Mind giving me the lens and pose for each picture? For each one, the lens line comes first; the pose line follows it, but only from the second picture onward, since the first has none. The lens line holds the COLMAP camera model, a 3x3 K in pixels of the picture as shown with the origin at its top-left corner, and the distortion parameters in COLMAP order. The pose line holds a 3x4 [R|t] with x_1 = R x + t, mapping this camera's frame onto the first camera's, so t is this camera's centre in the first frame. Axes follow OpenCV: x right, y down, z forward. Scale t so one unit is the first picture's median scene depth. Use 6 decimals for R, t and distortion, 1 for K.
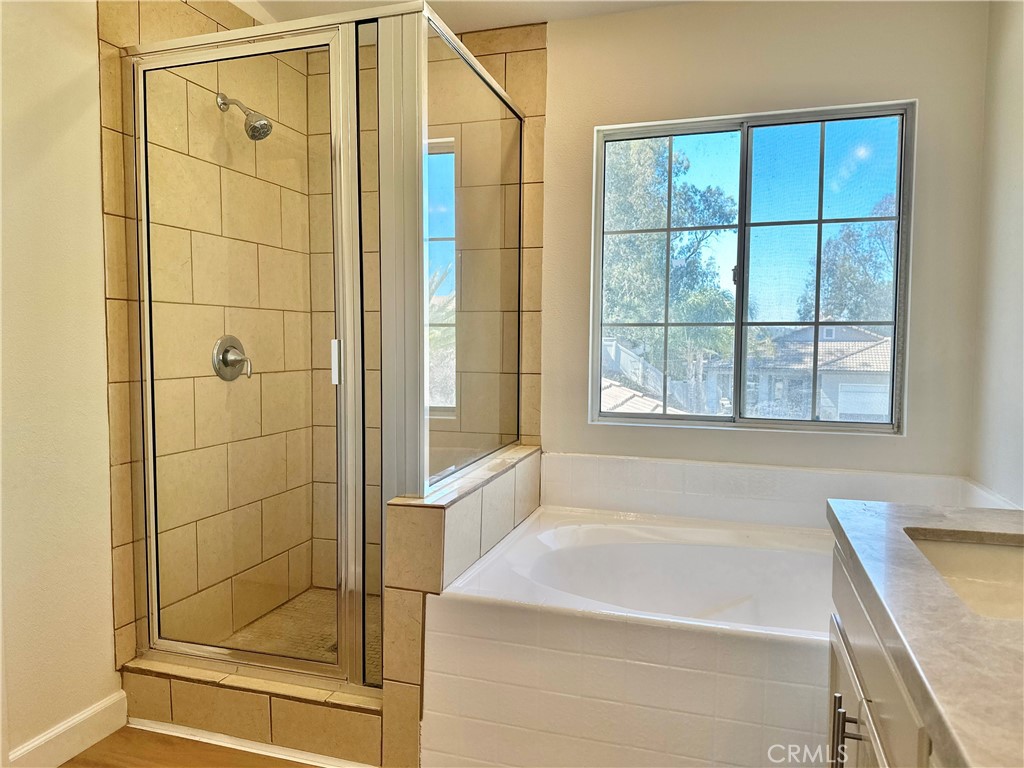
lens RADIAL K [[713.8, 0, 514.3], [0, 713.8, 386.0], [0, 0, 1]] dist [0.027557, -0.020029]
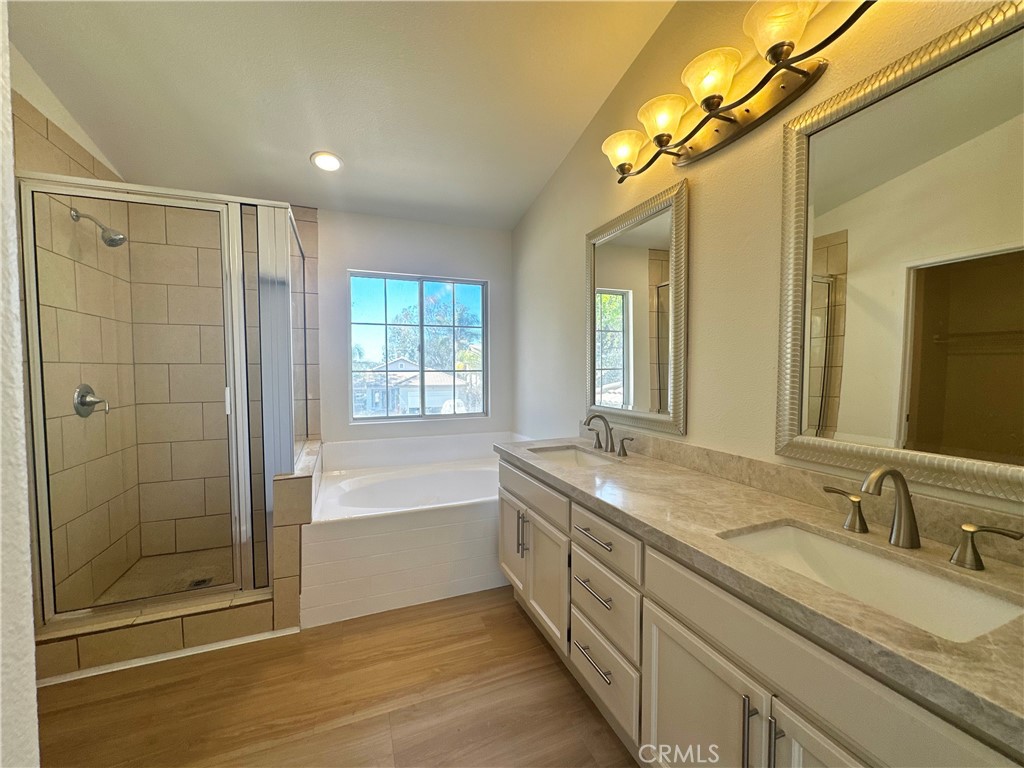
lens RADIAL K [[410.2, 0, 505.6], [0, 410.2, 388.2], [0, 0, 1]] dist [-0.002785, 0.001147]
pose [[0.781720, -0.037368, 0.622508, -0.262009], [0.047800, 0.998857, -0.000066, -0.024491], [-0.621794, 0.029808, 0.782613, -0.114439]]
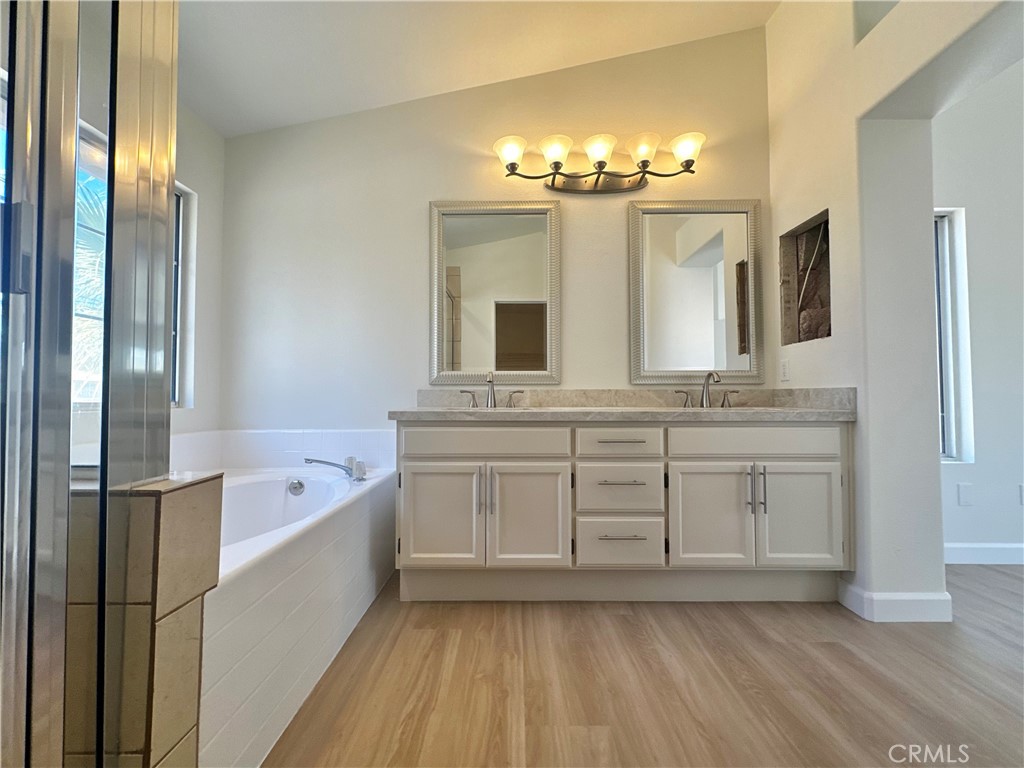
lens RADIAL K [[439.1, 0, 513.4], [0, 439.1, 382.7], [0, 0, 1]] dist [-0.005536, -0.000165]
pose [[-0.308440, 0.021760, 0.950995, -0.501746], [0.054174, 0.998518, -0.005277, 0.061454], [-0.949700, 0.049891, -0.309162, 0.603672]]
